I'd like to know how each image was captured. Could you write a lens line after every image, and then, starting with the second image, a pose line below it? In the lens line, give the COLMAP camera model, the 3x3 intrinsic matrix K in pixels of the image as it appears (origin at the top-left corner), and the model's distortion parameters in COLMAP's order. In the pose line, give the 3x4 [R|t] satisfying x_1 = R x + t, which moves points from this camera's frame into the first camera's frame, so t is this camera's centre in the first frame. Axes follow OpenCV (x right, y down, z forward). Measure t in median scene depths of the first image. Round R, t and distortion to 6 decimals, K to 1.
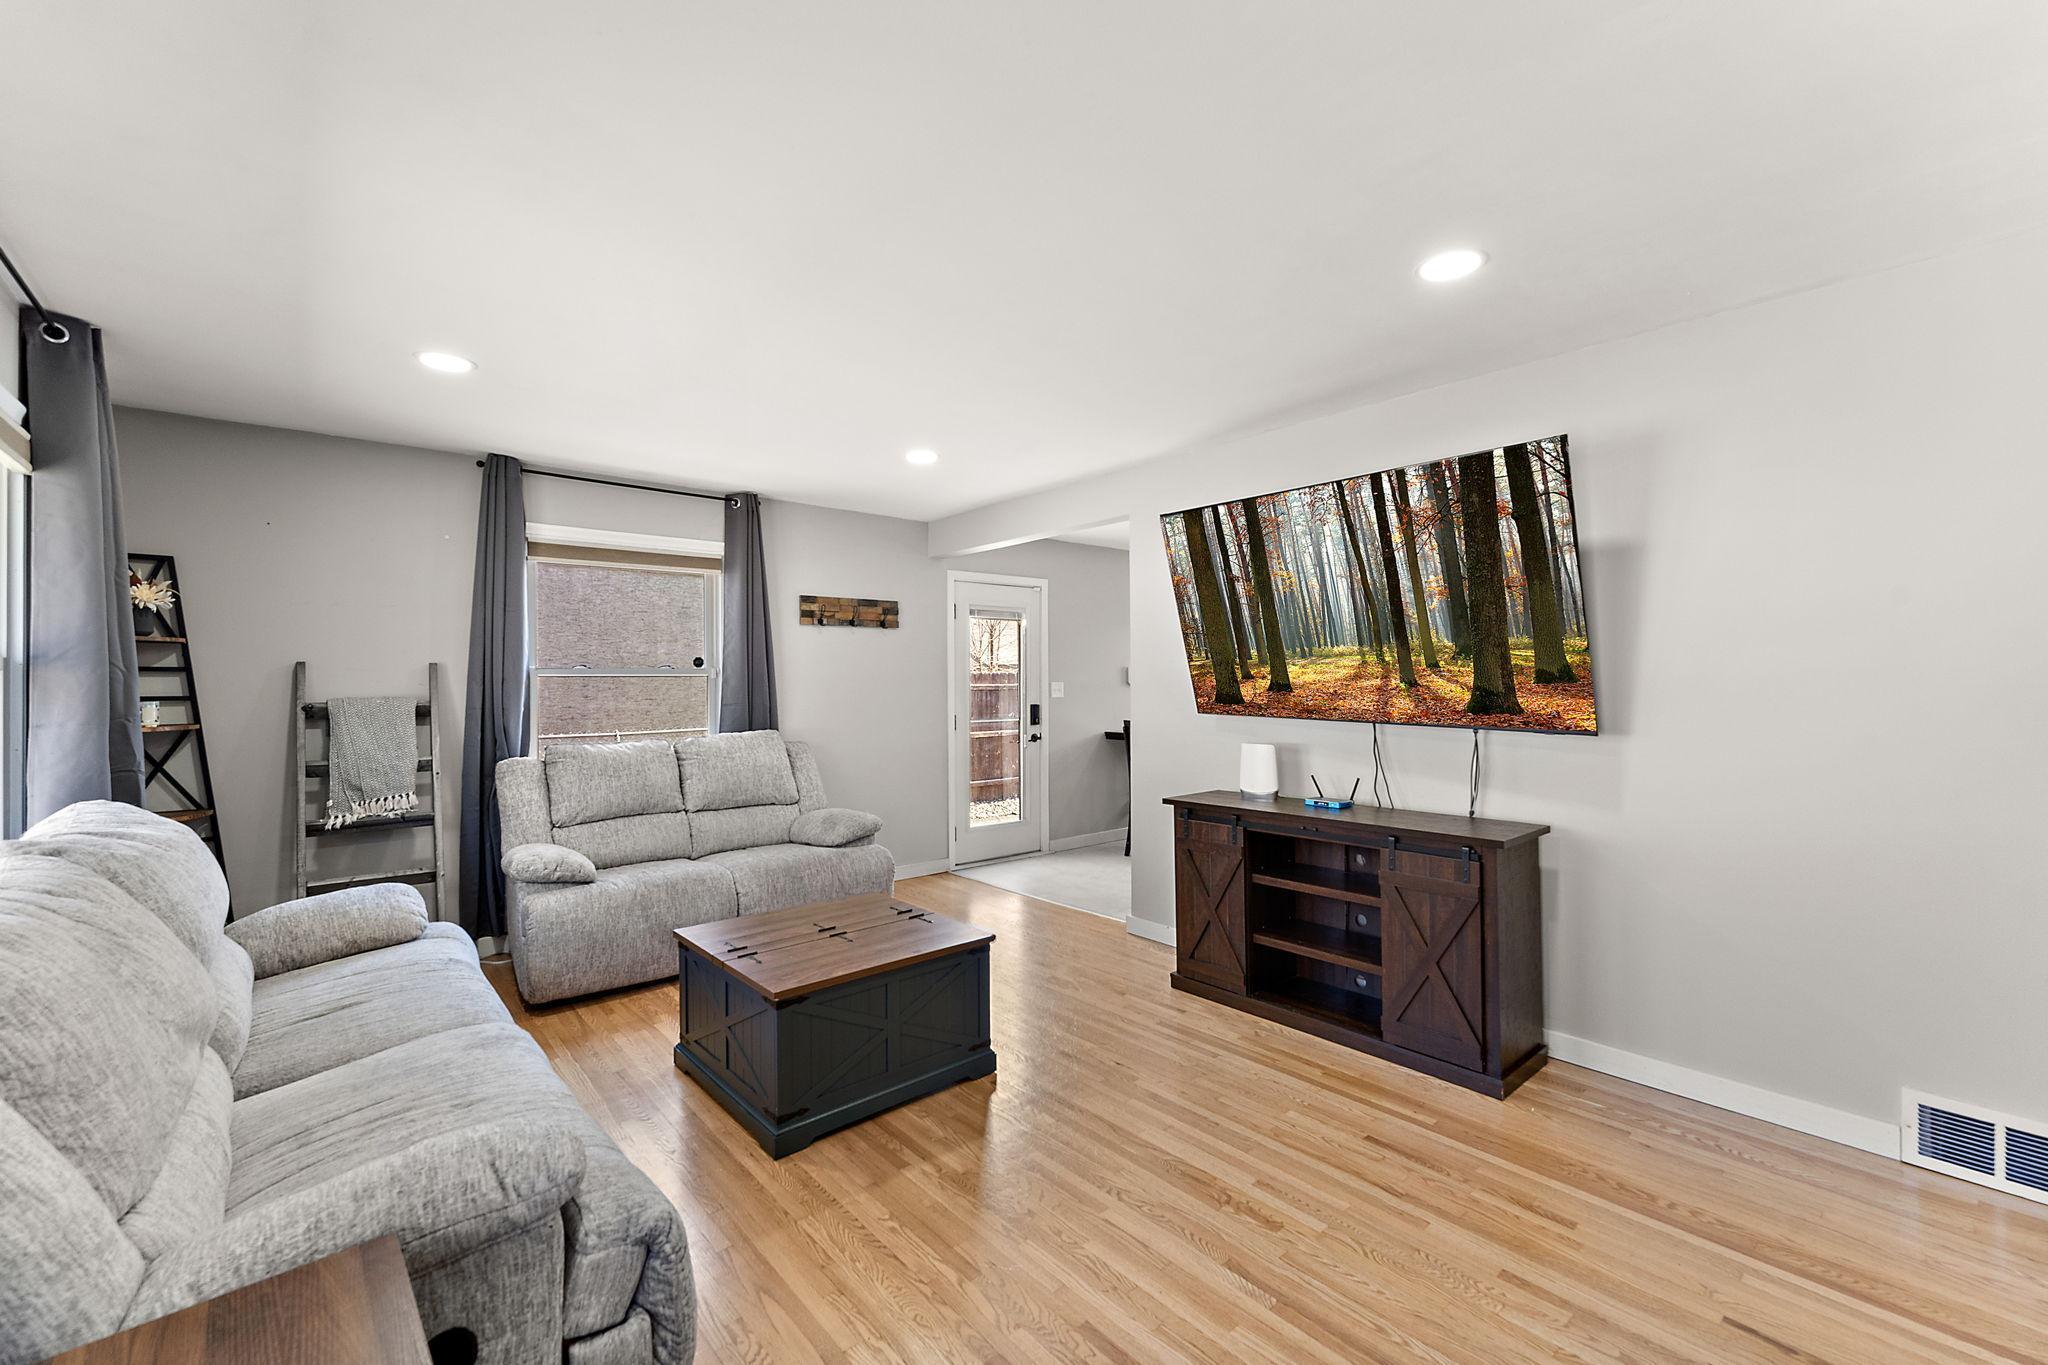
lens RADIAL K [[844.3, 0, 1016.2], [0, 844.3, 672.6], [0, 0, 1]] dist [-0.003381, -0.000134]
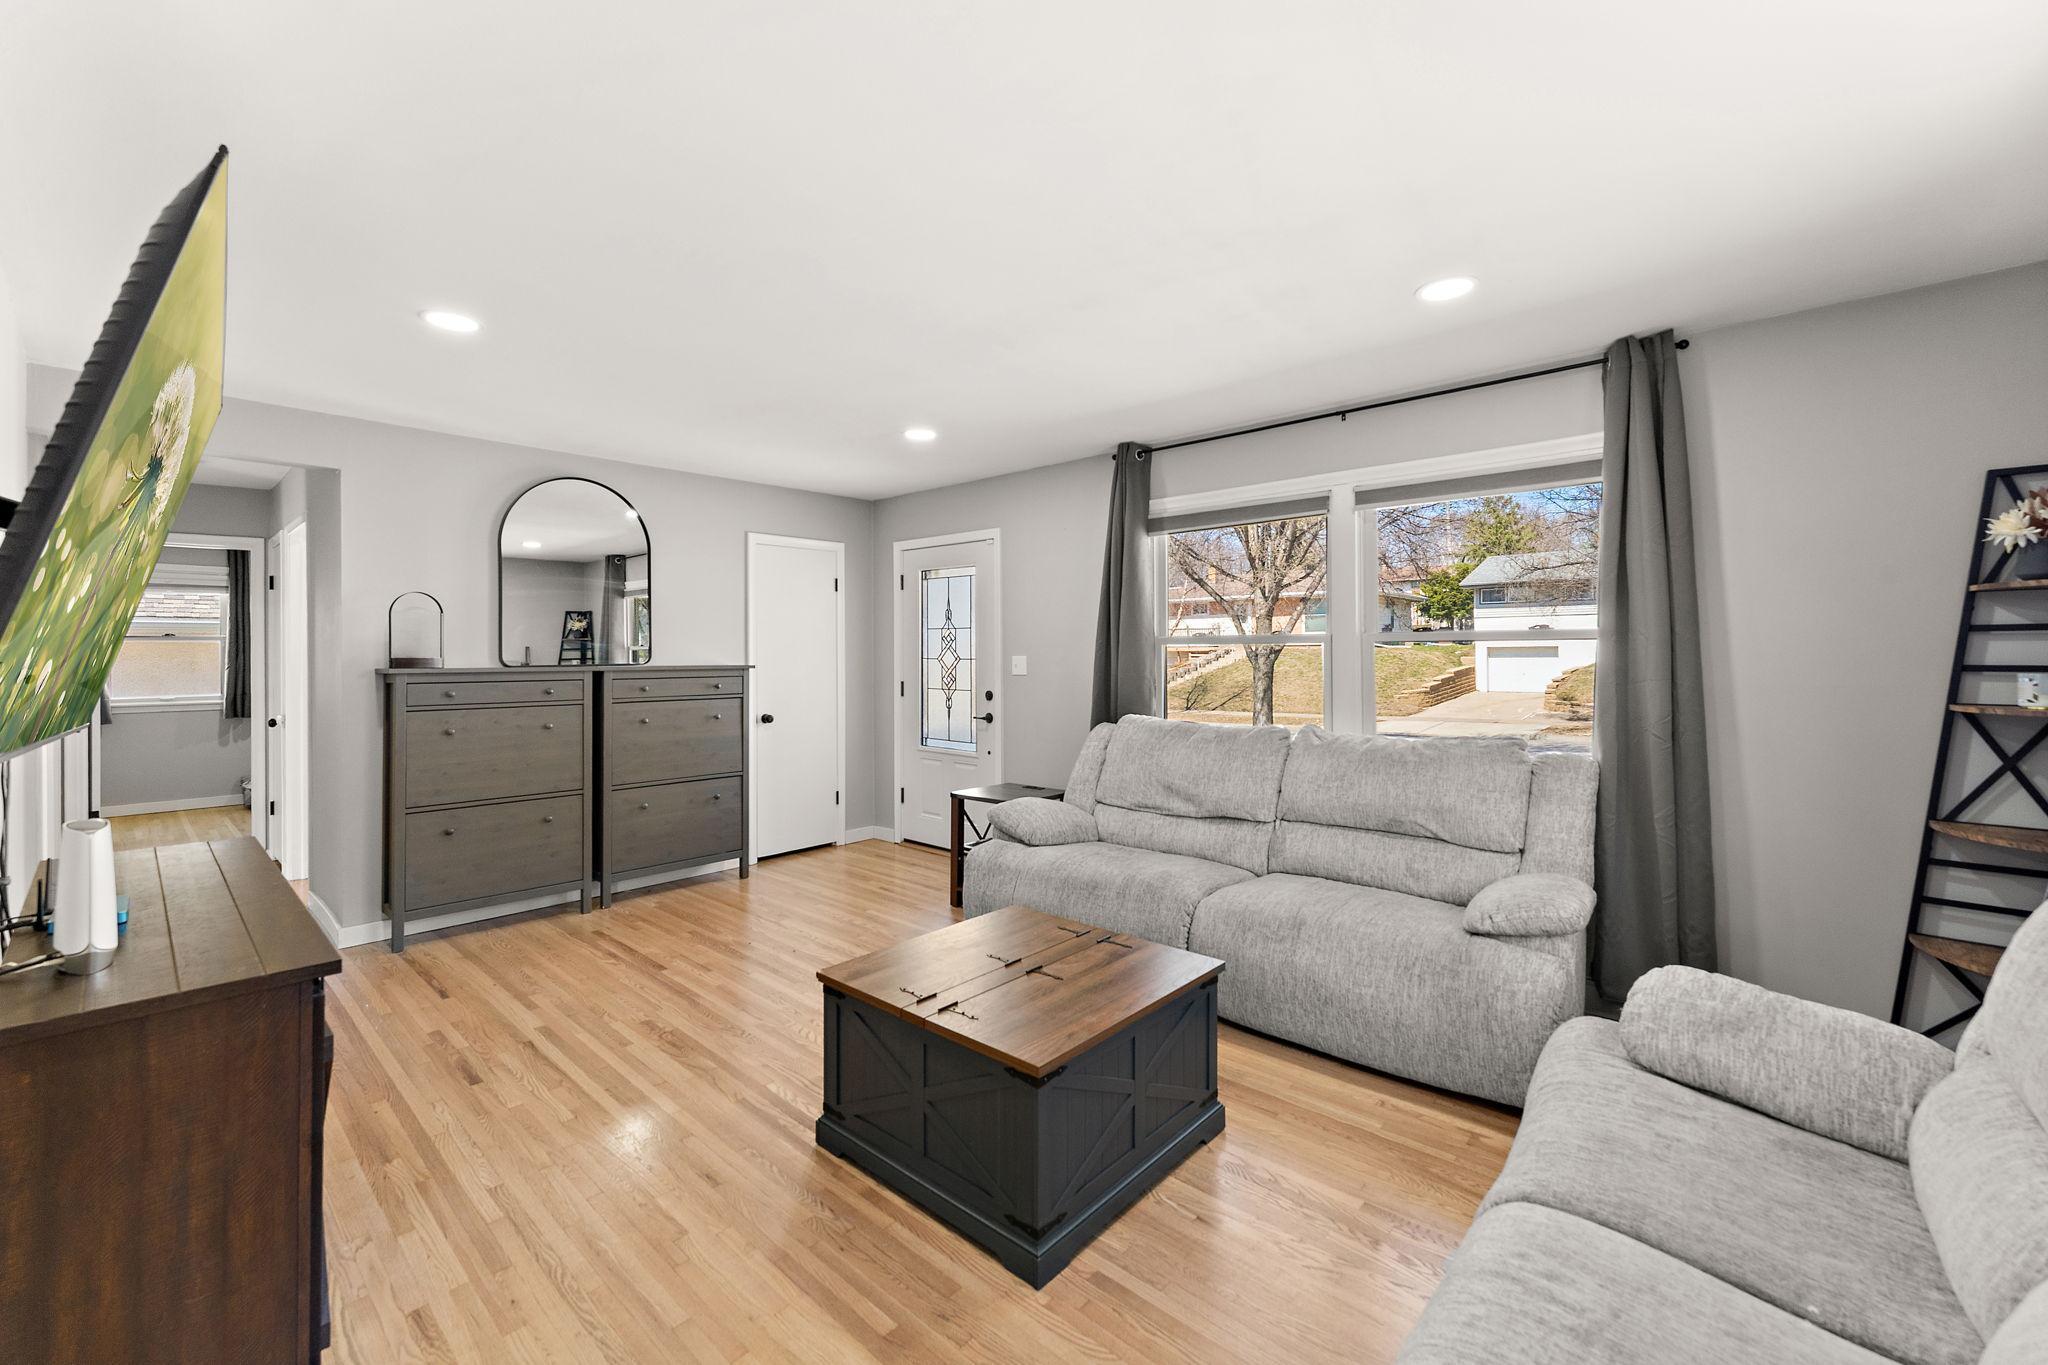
lens RADIAL K [[844.3, 0, 1023.7], [0, 844.3, 650.1], [0, 0, 1]] dist [-0.003381, -0.000134]
pose [[-0.991675, 0.009055, -0.128448, -0.098887], [0.010387, 0.999899, -0.009702, 0.013254], [0.128347, -0.010955, -0.991669, 1.514051]]
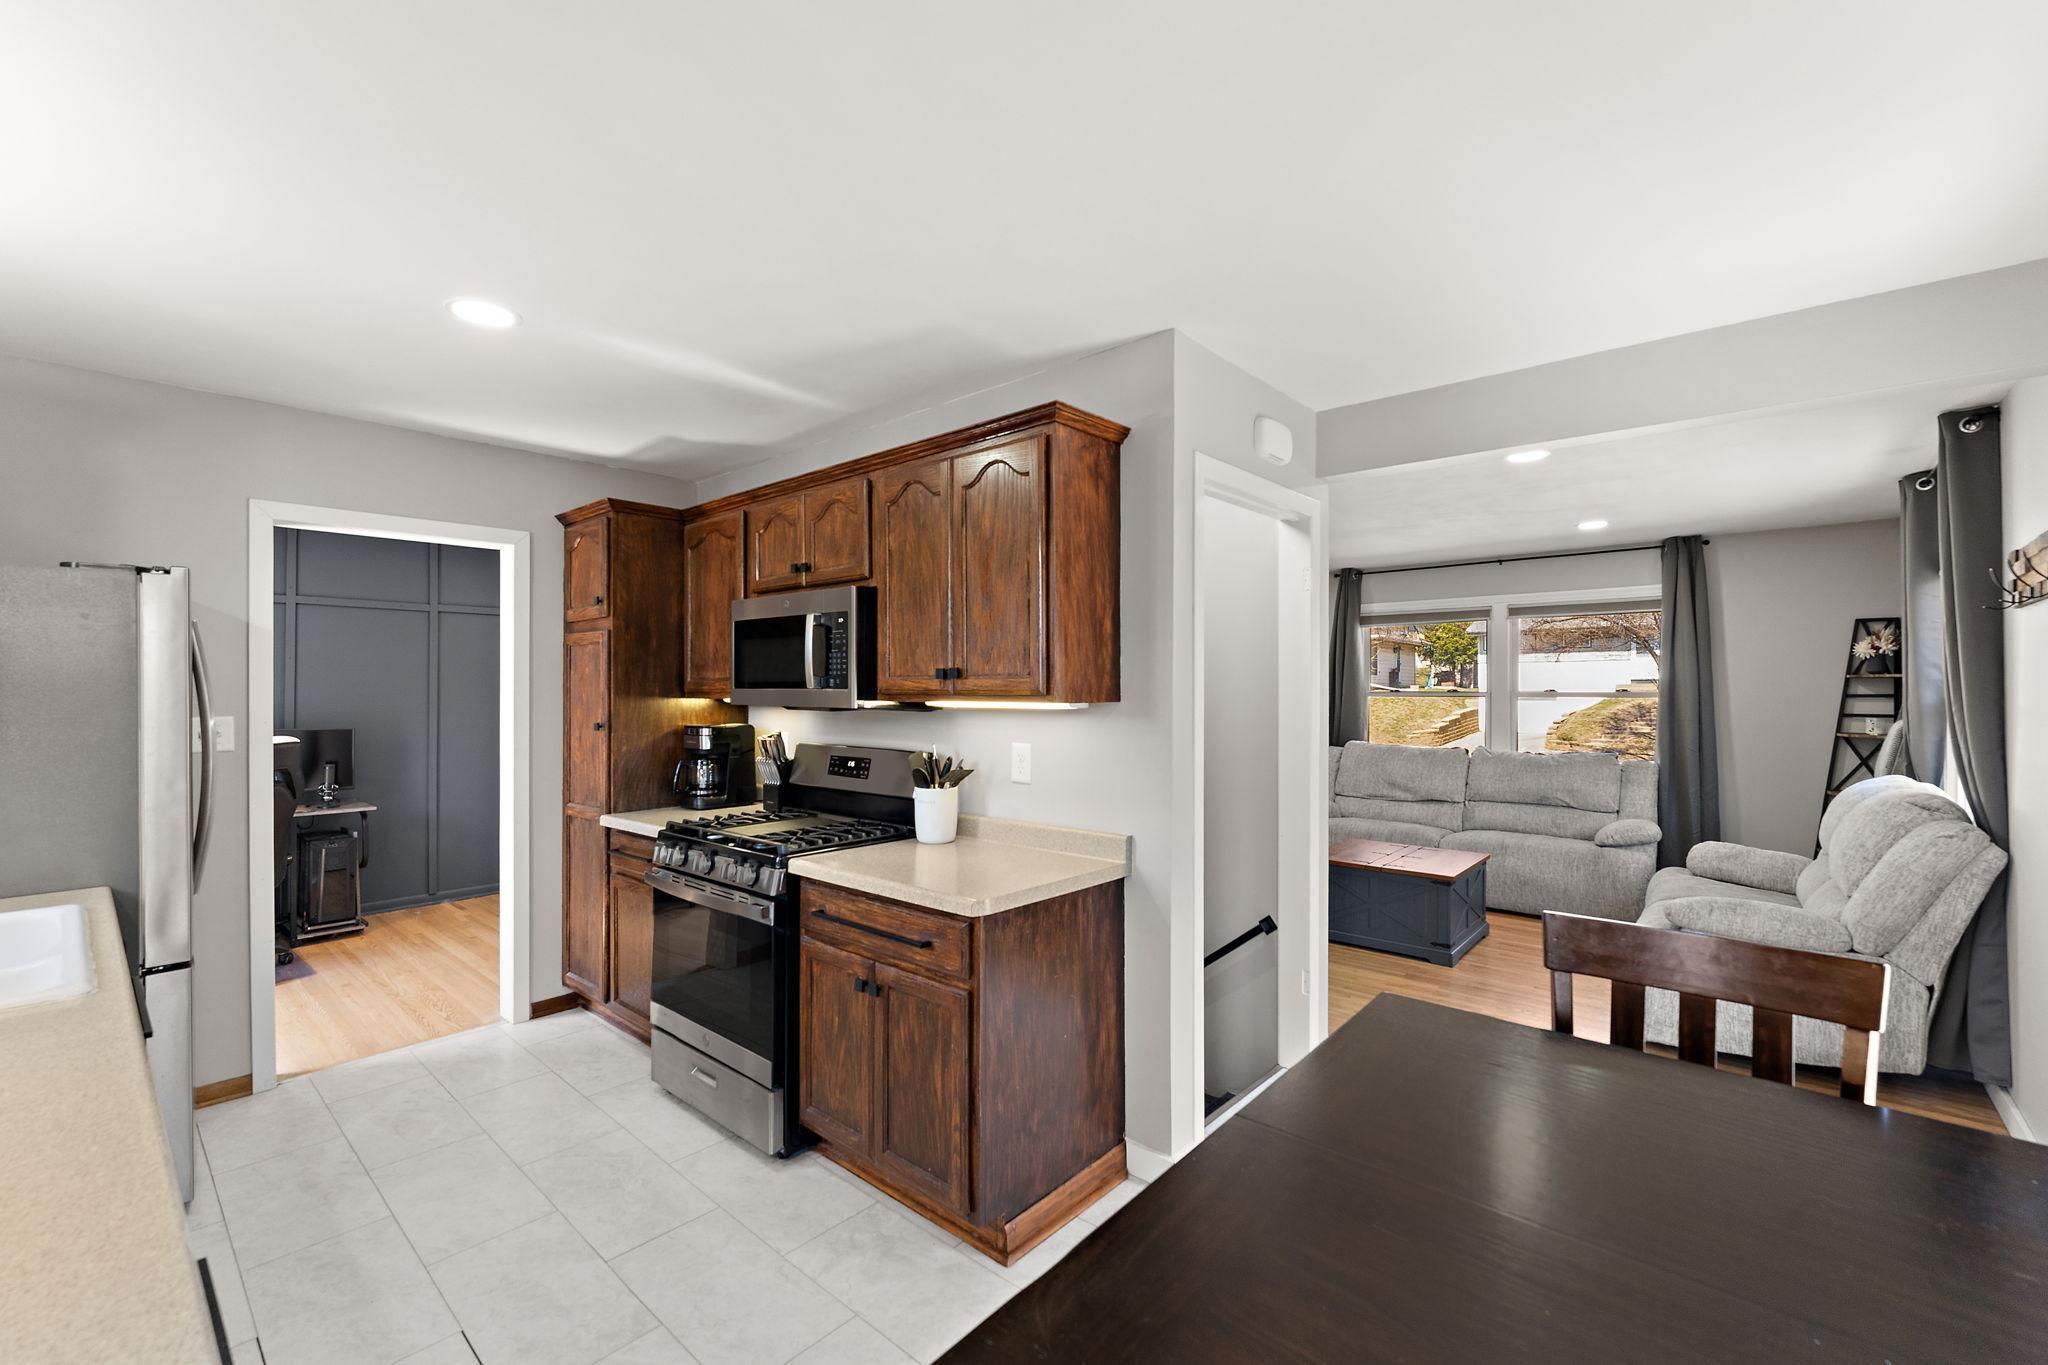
lens RADIAL K [[844.3, 0, 1024.8], [0, 844.3, 693.4], [0, 0, 1]] dist [-0.003381, -0.000134]
pose [[-0.990018, 0.003703, -0.140894, 0.630211], [0.004416, 0.999979, -0.004747, -0.007516], [0.140873, -0.005321, -0.990013, 2.153932]]
